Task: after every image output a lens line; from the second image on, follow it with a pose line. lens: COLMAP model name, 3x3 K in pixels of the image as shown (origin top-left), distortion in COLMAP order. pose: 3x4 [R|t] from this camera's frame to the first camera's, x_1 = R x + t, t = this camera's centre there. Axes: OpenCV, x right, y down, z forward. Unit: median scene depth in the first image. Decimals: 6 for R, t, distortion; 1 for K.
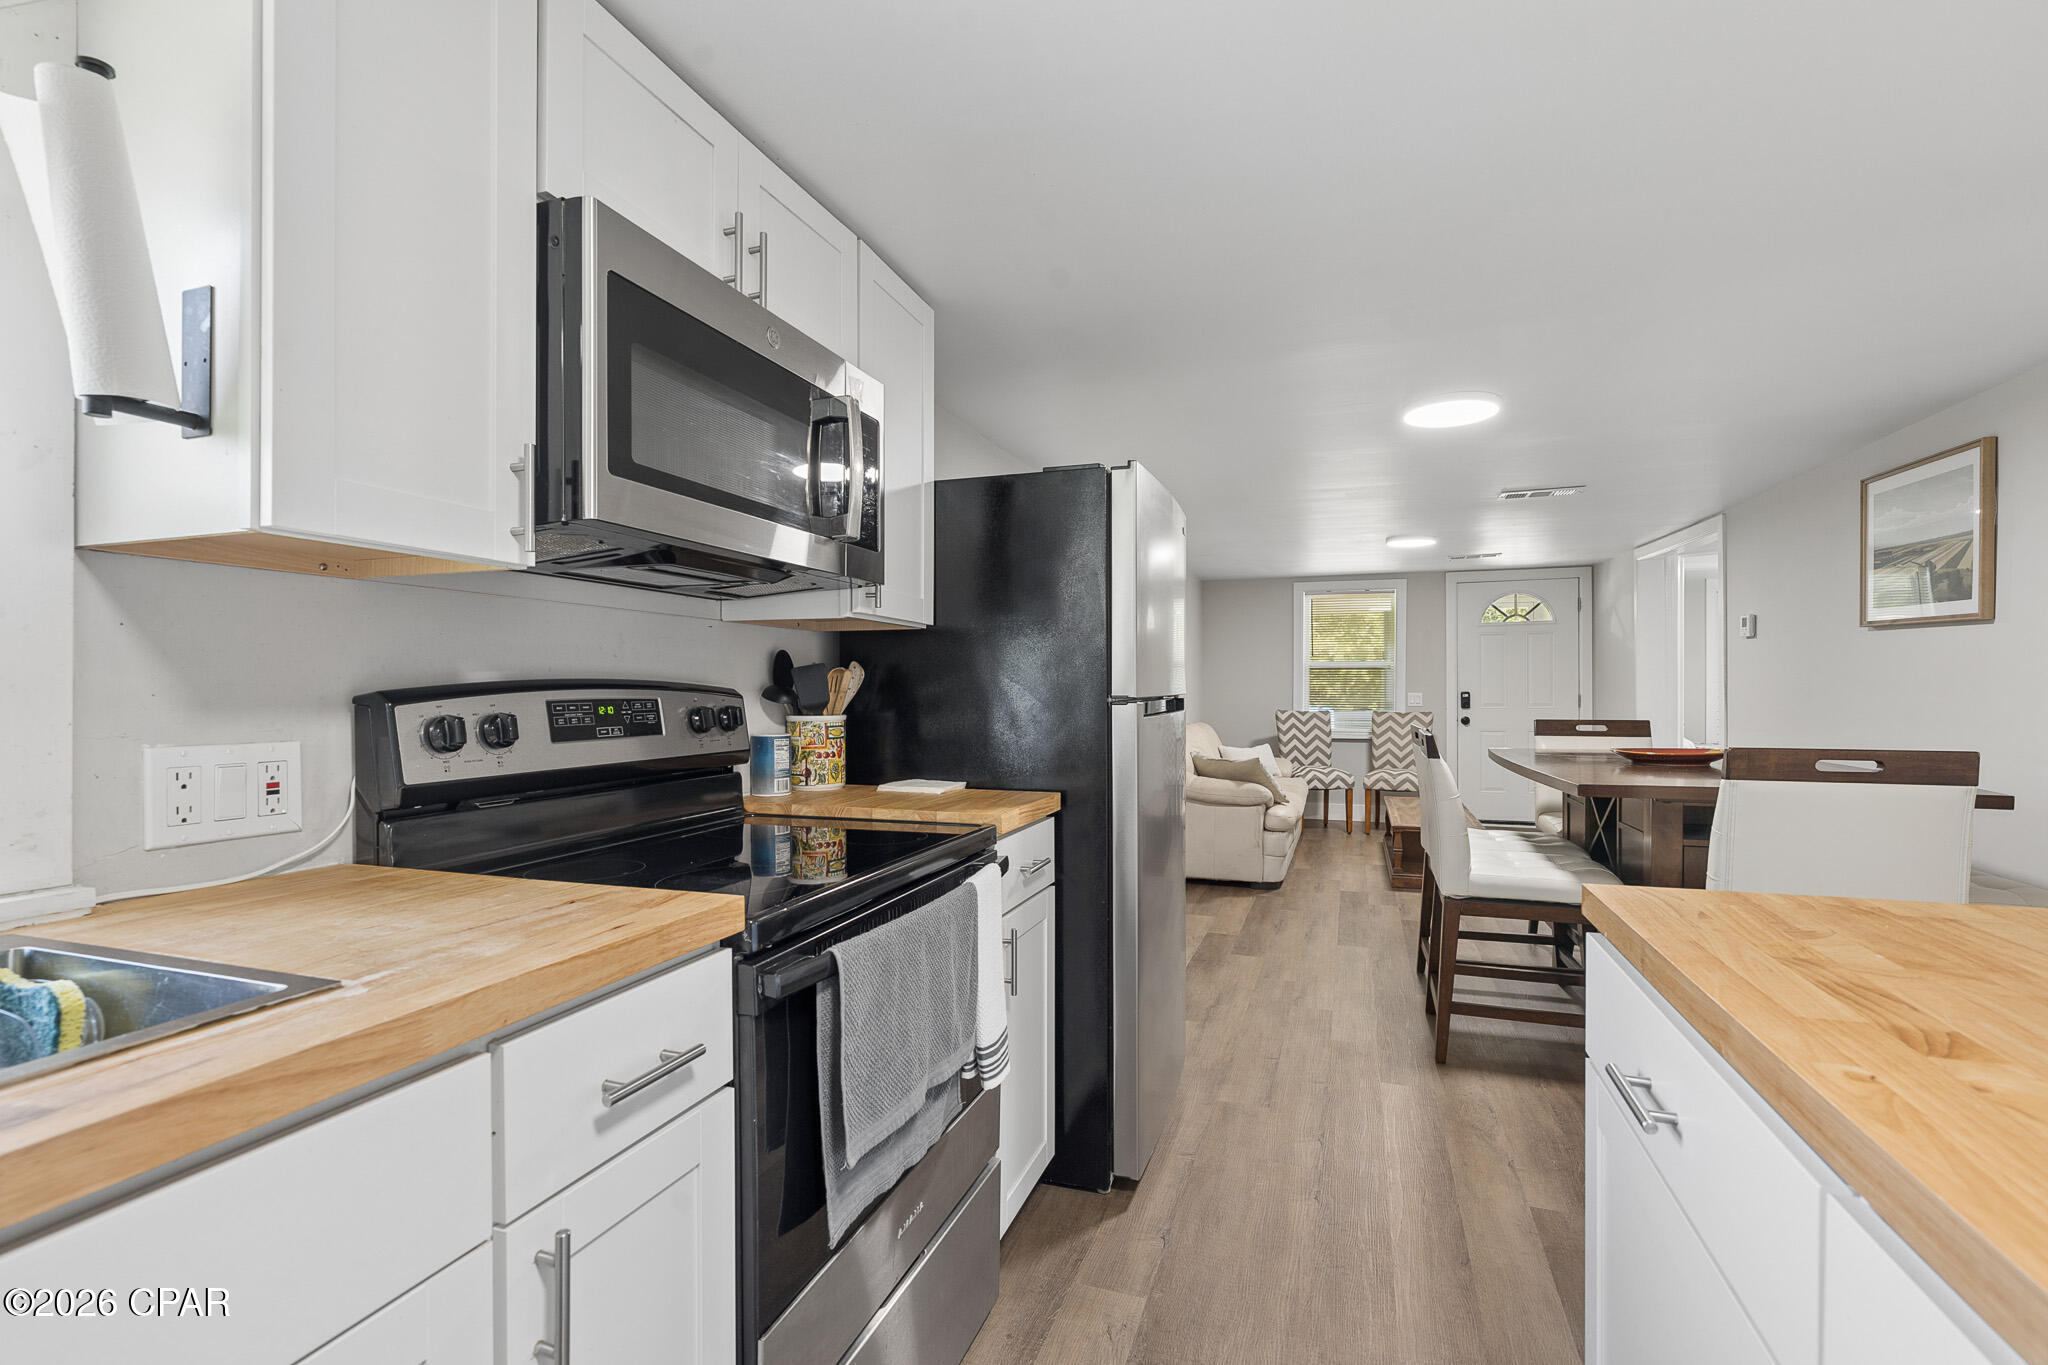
lens RADIAL K [[931.7, 0, 1024.7], [0, 931.7, 693.1], [0, 0, 1]] dist [-0.004956, 0.002767]
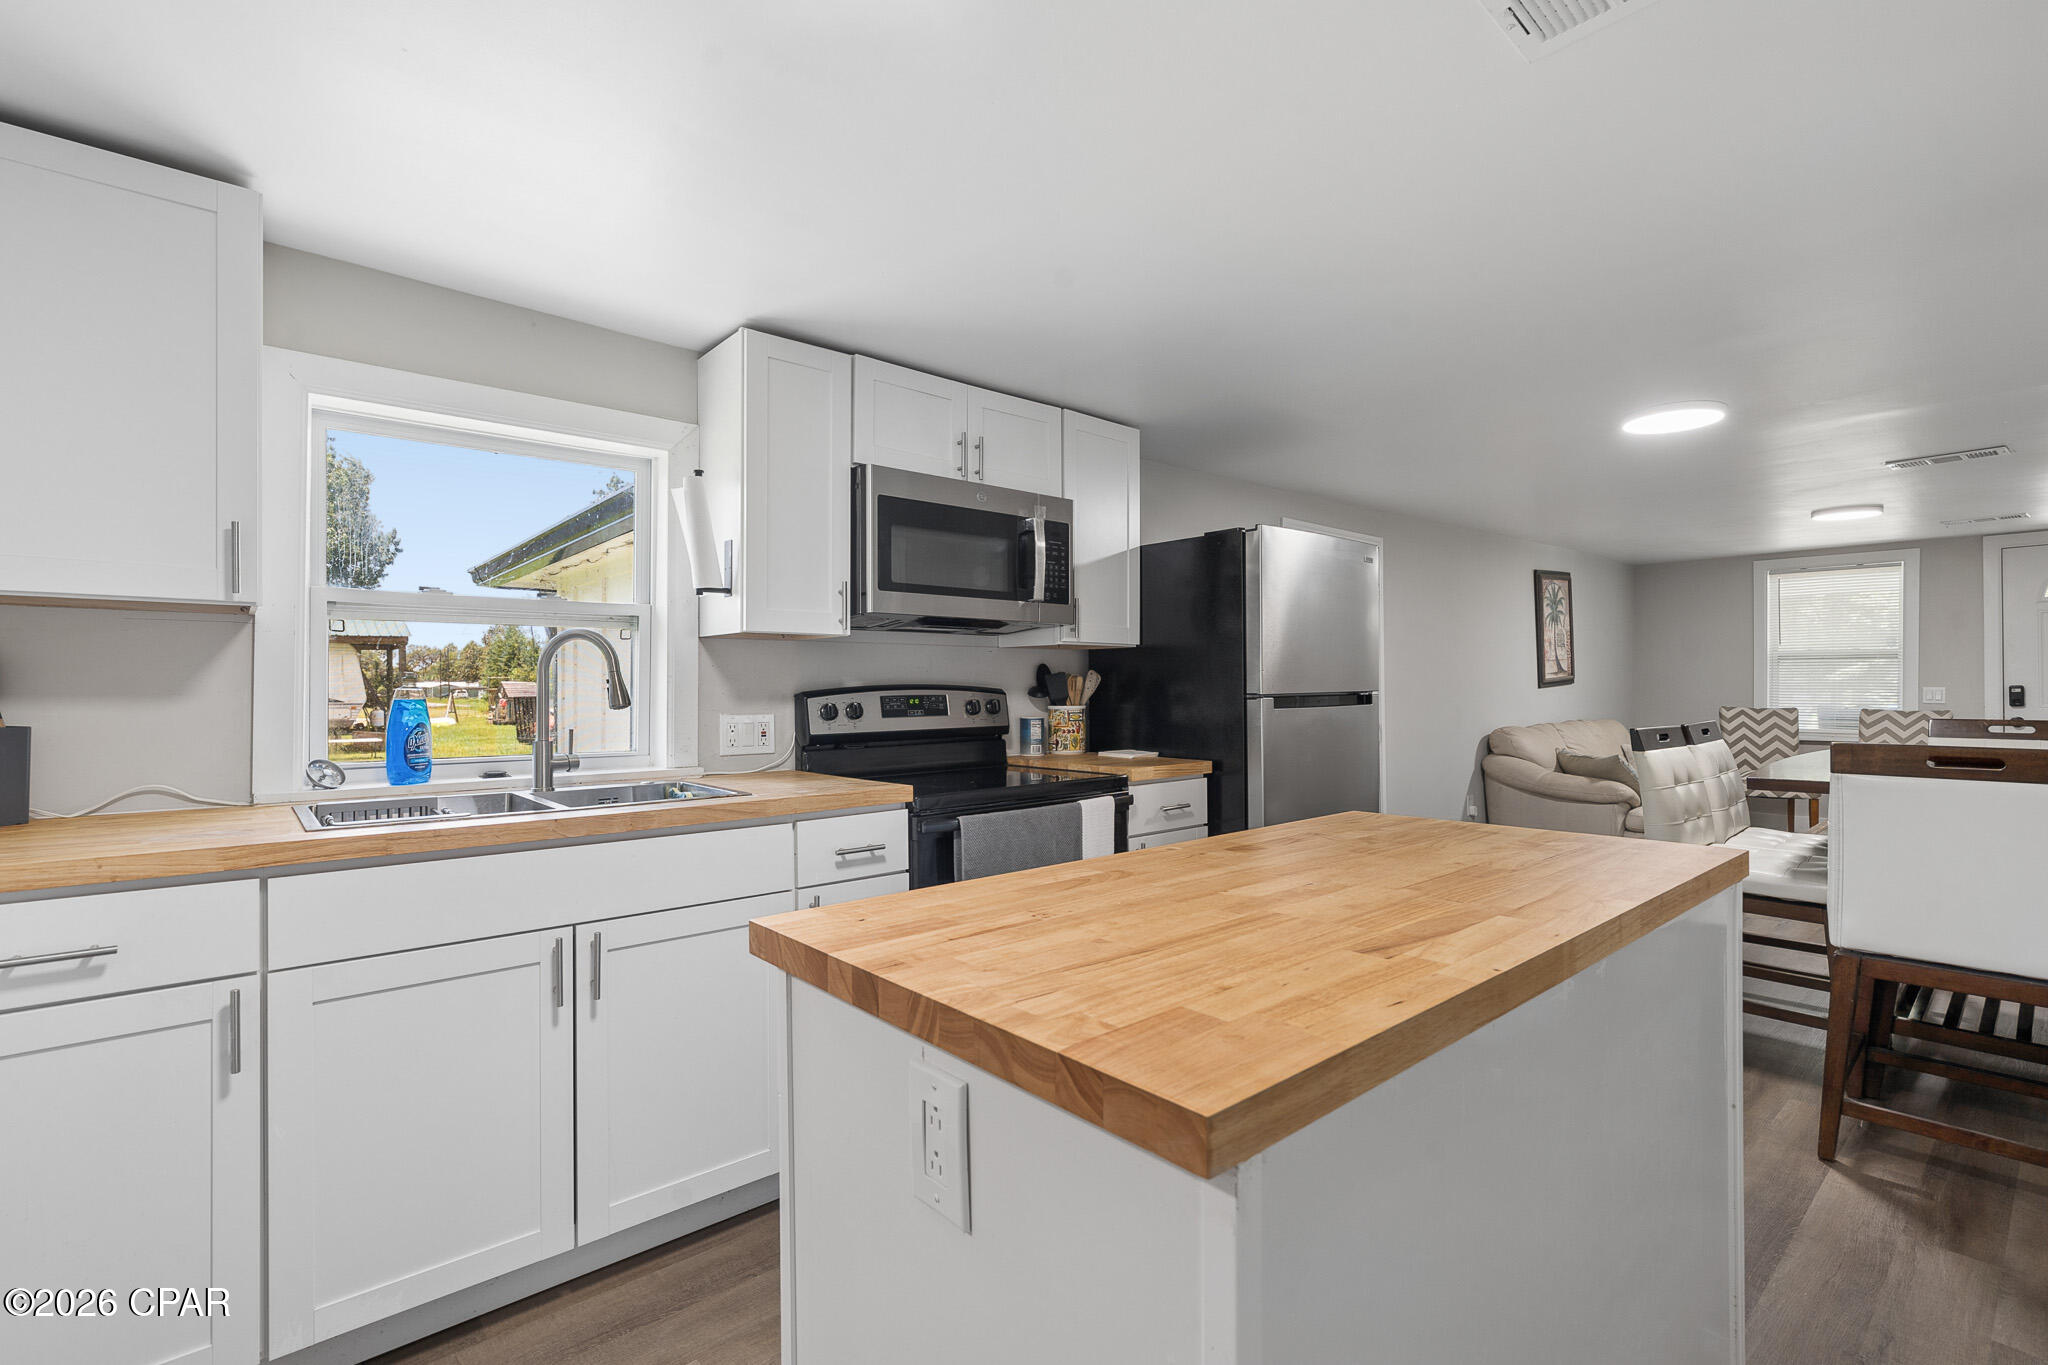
lens RADIAL K [[931.7, 0, 1025.2], [0, 931.7, 686.8], [0, 0, 1]] dist [-0.004956, 0.002767]
pose [[0.865655, -0.002562, -0.500635, 0.651073], [0.002465, 0.999997, -0.000855, -0.008084], [0.500635, -0.000494, 0.865658, -0.485552]]
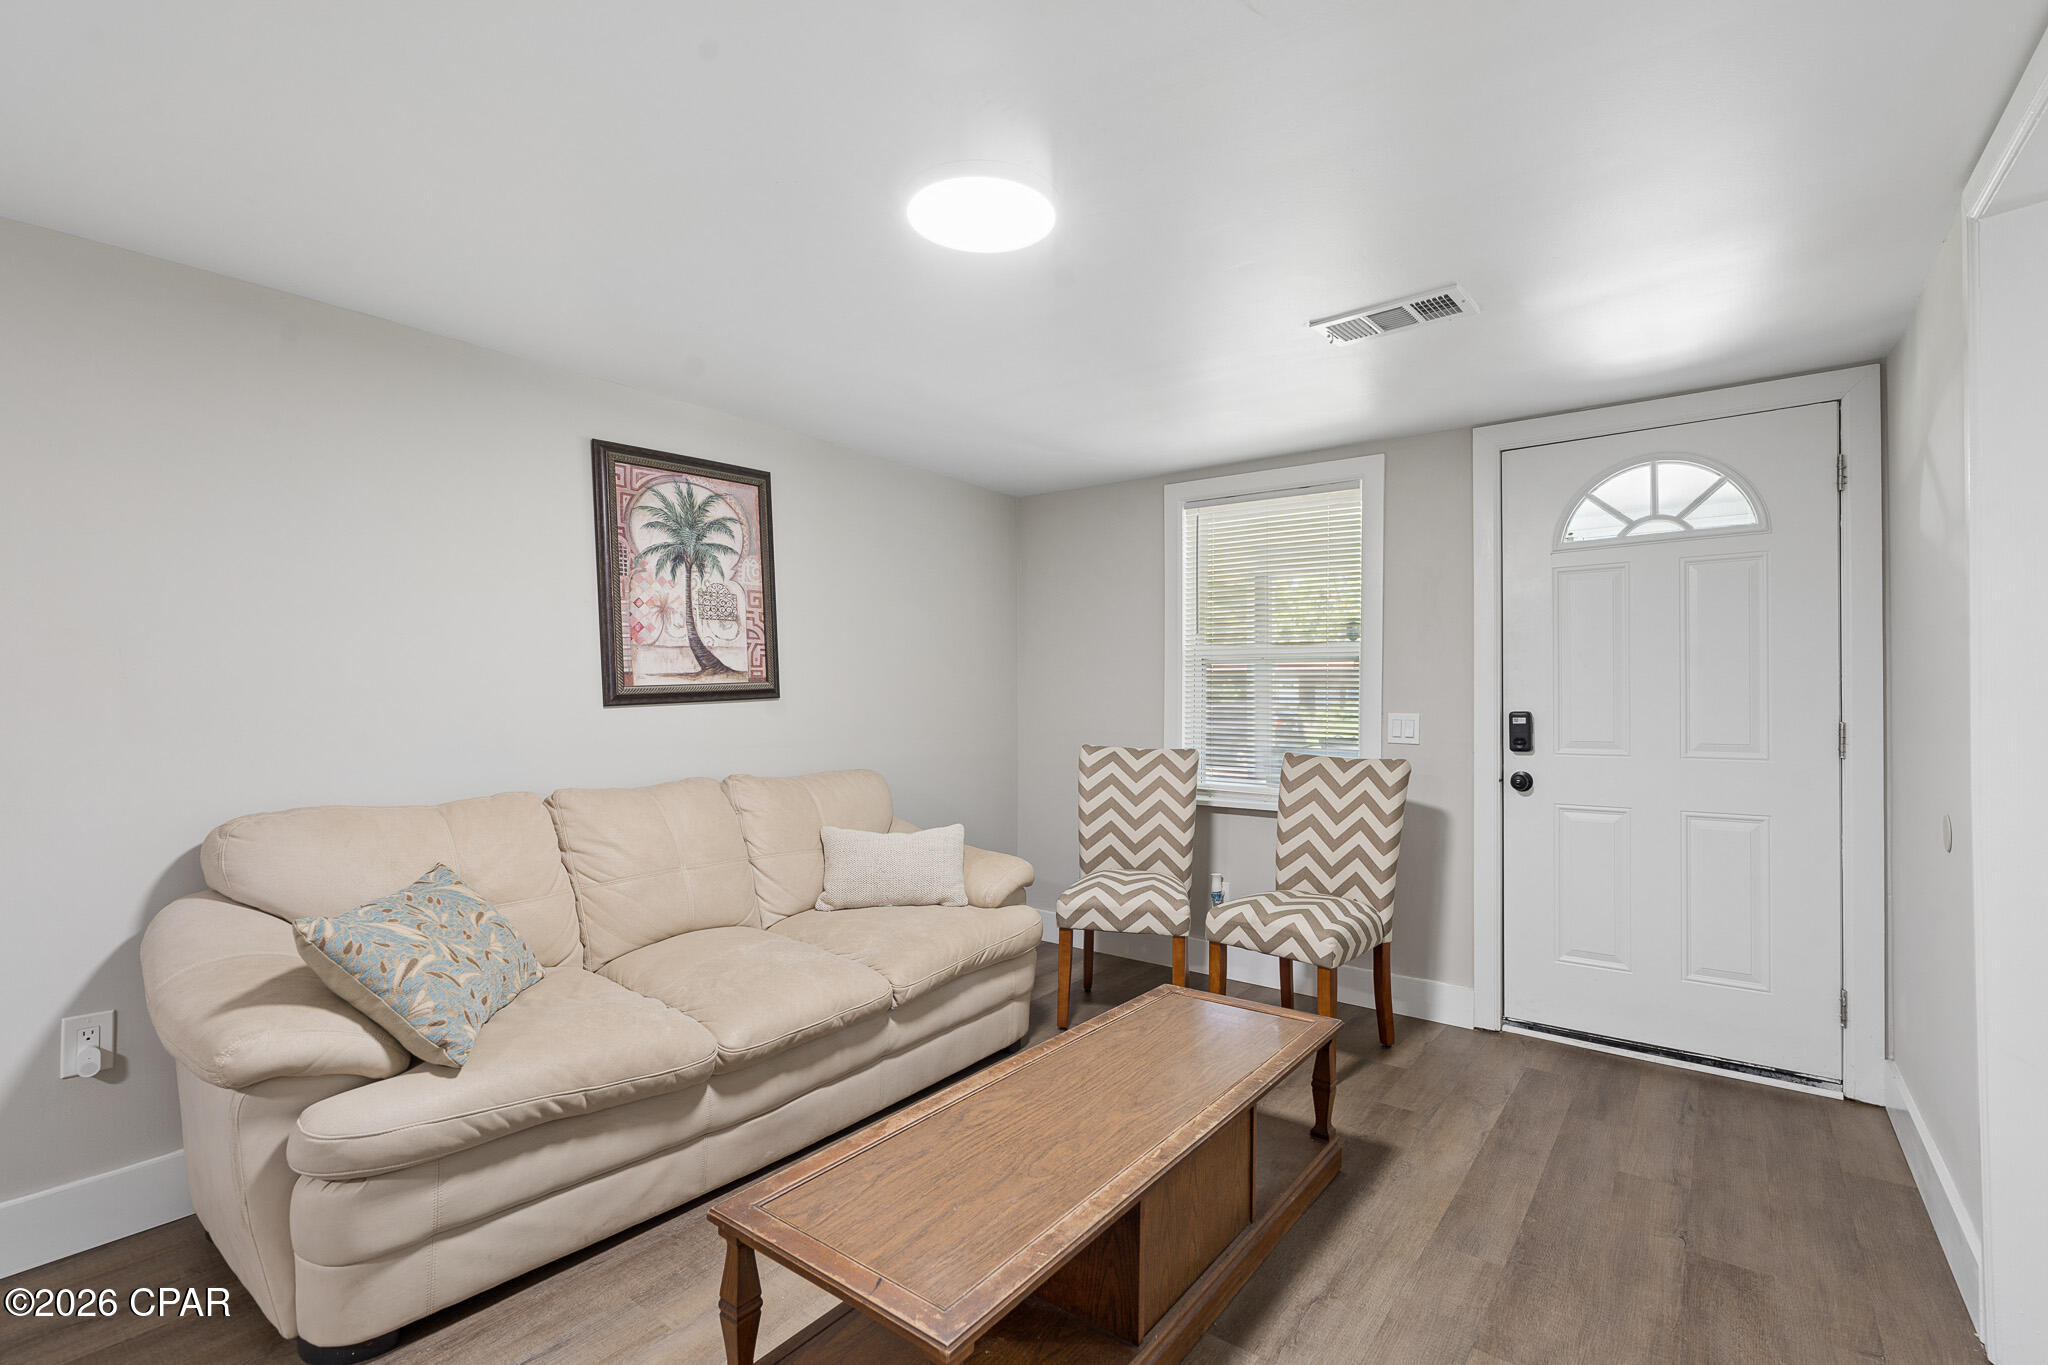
lens RADIAL K [[931.7, 0, 1029.9], [0, 931.7, 688.7], [0, 0, 1]] dist [-0.004956, 0.002767]
pose [[0.949768, 0.003458, -0.312937, 1.835141], [-0.009758, 0.999780, -0.018569, -0.008422], [0.312804, 0.020690, 0.949592, 2.505264]]
